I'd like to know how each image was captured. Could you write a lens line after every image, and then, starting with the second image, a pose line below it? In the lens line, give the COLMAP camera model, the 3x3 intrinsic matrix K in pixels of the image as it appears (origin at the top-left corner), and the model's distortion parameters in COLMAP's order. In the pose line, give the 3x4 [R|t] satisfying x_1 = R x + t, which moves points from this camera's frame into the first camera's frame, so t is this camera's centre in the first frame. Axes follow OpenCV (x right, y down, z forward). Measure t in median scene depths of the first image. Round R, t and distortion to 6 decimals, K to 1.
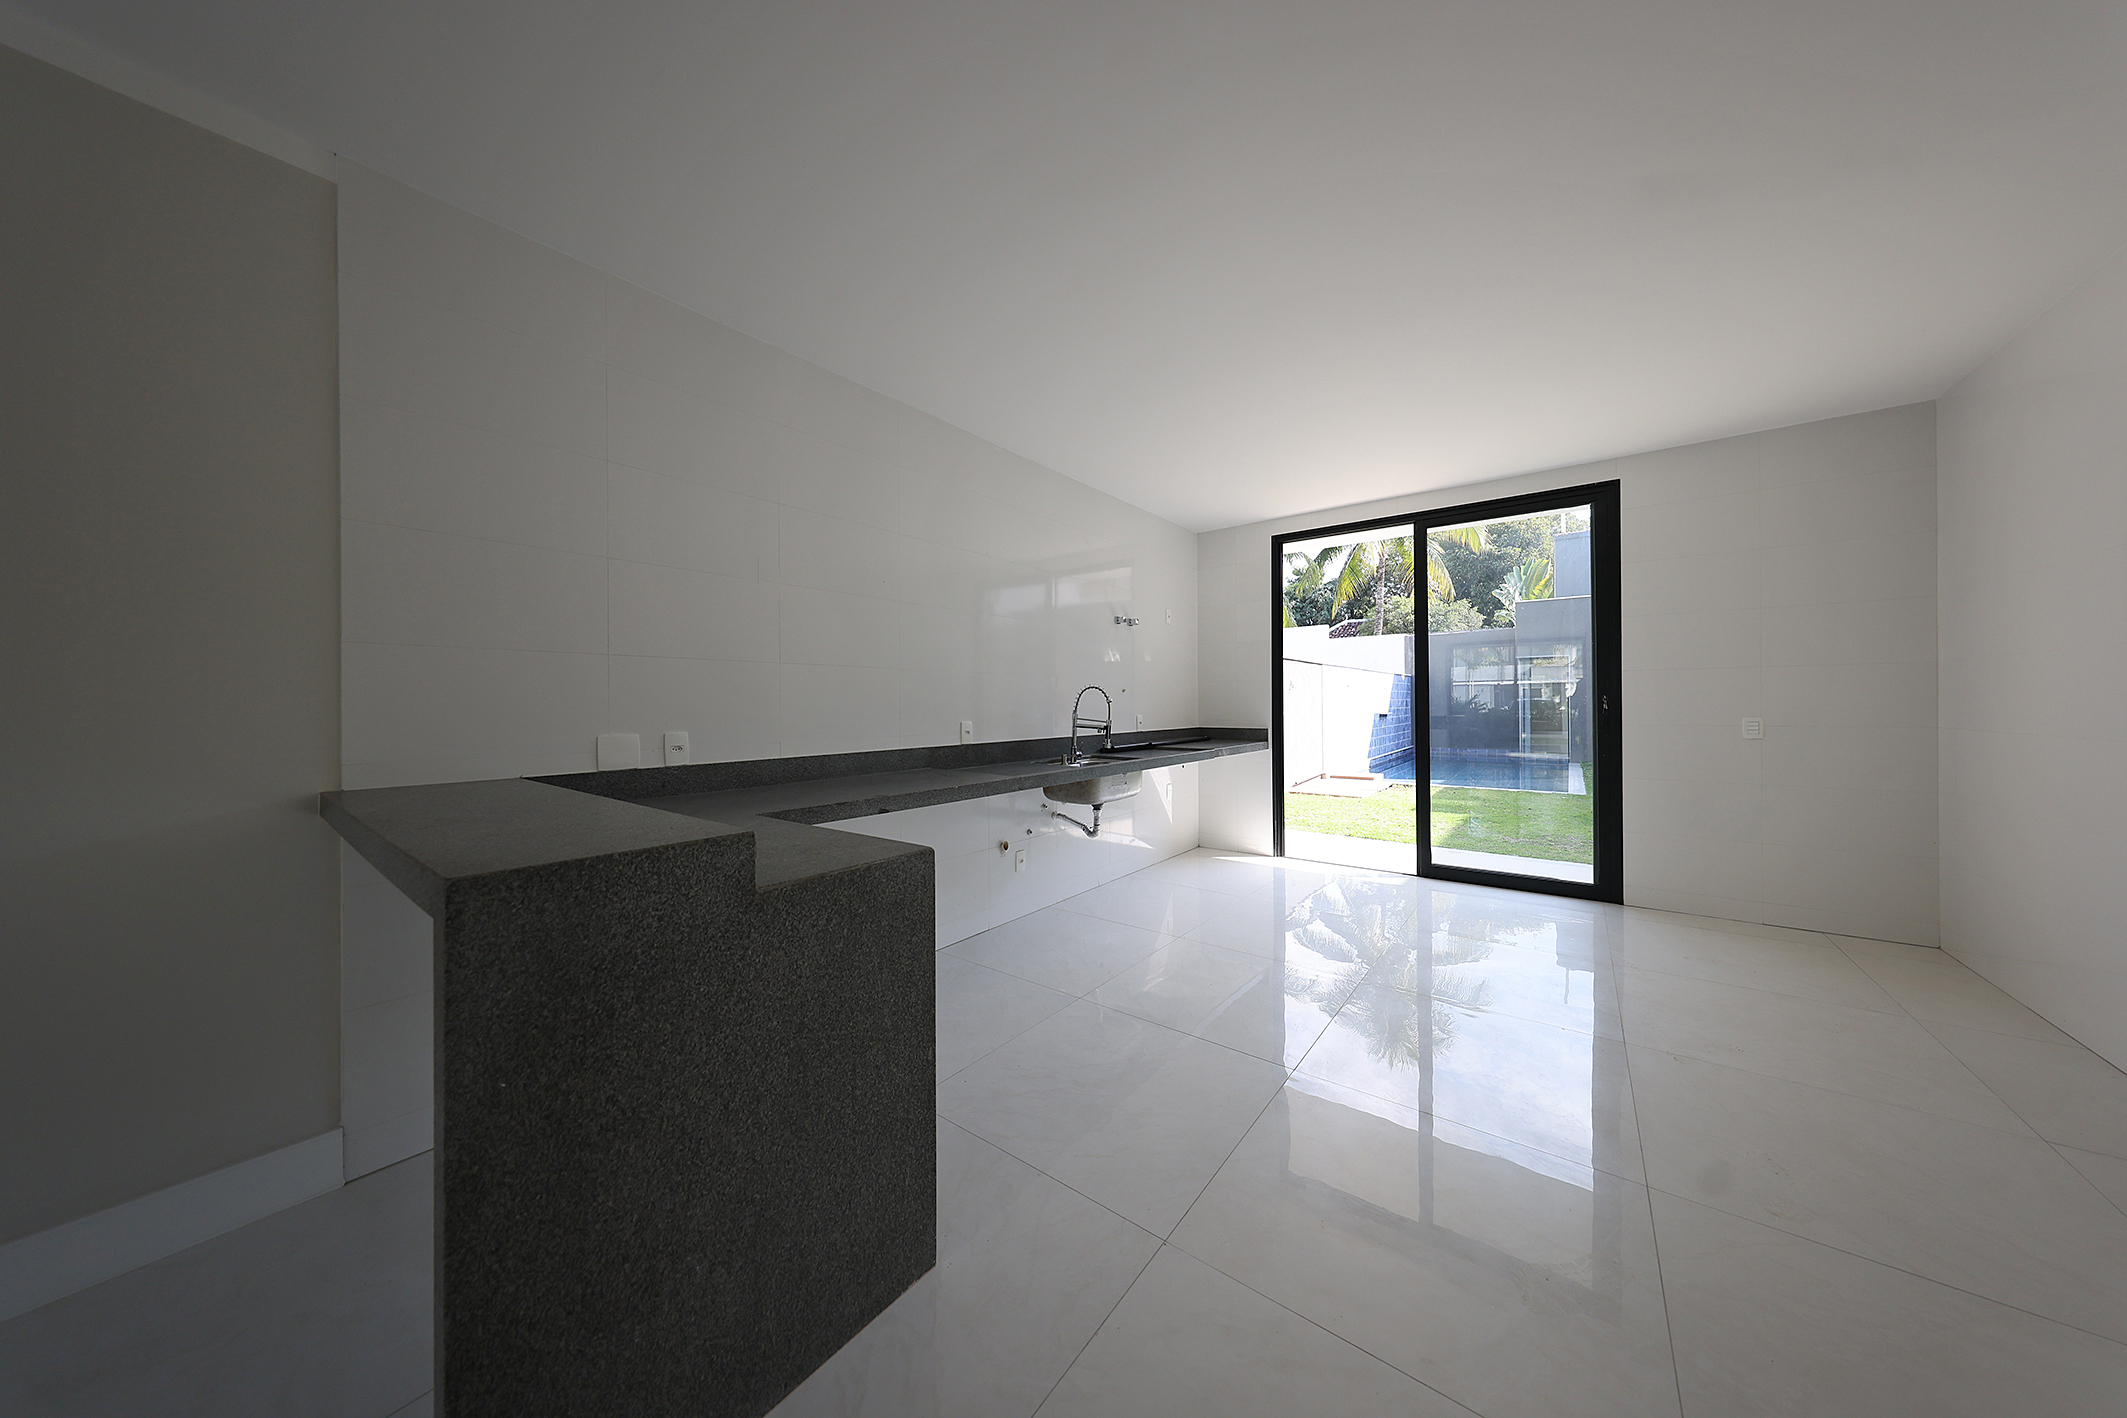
lens RADIAL K [[659.7, 0, 1064.9], [0, 659.7, 703.0], [0, 0, 1]] dist [0.000289, -0.000035]
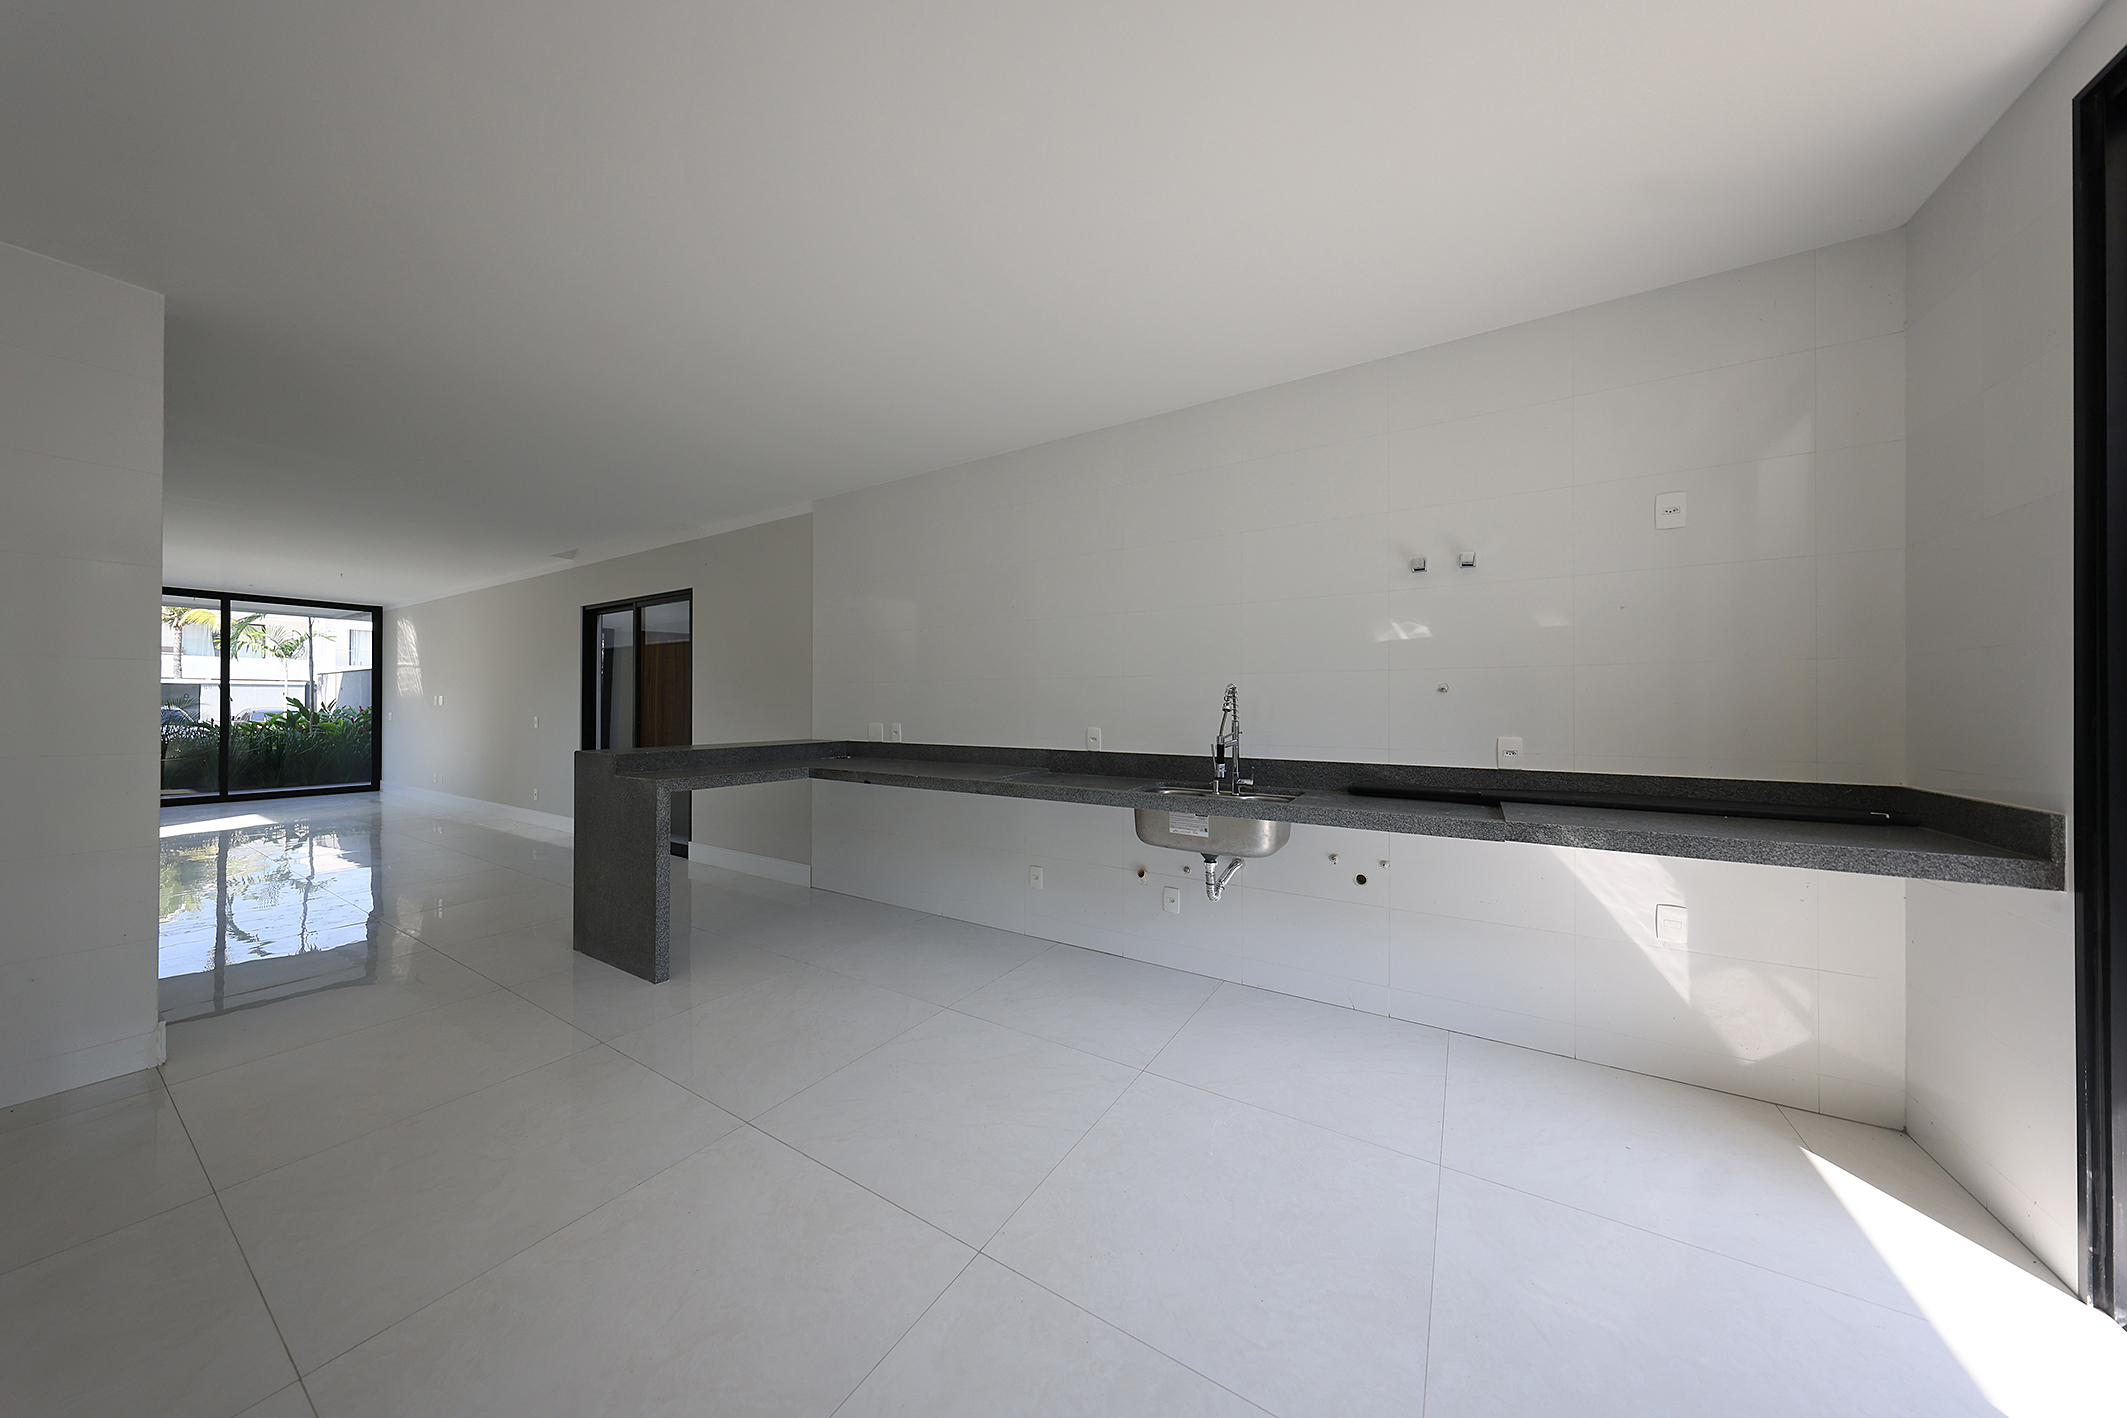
lens RADIAL K [[659.7, 0, 1064.9], [0, 659.7, 703.0], [0, 0, 1]] dist [0.000289, -0.000035]
pose [[0.094387, 0.003225, -0.995530, 0.617027], [-0.001625, 0.999994, 0.003086, -0.009057], [0.995534, 0.001326, 0.094392, 0.648745]]
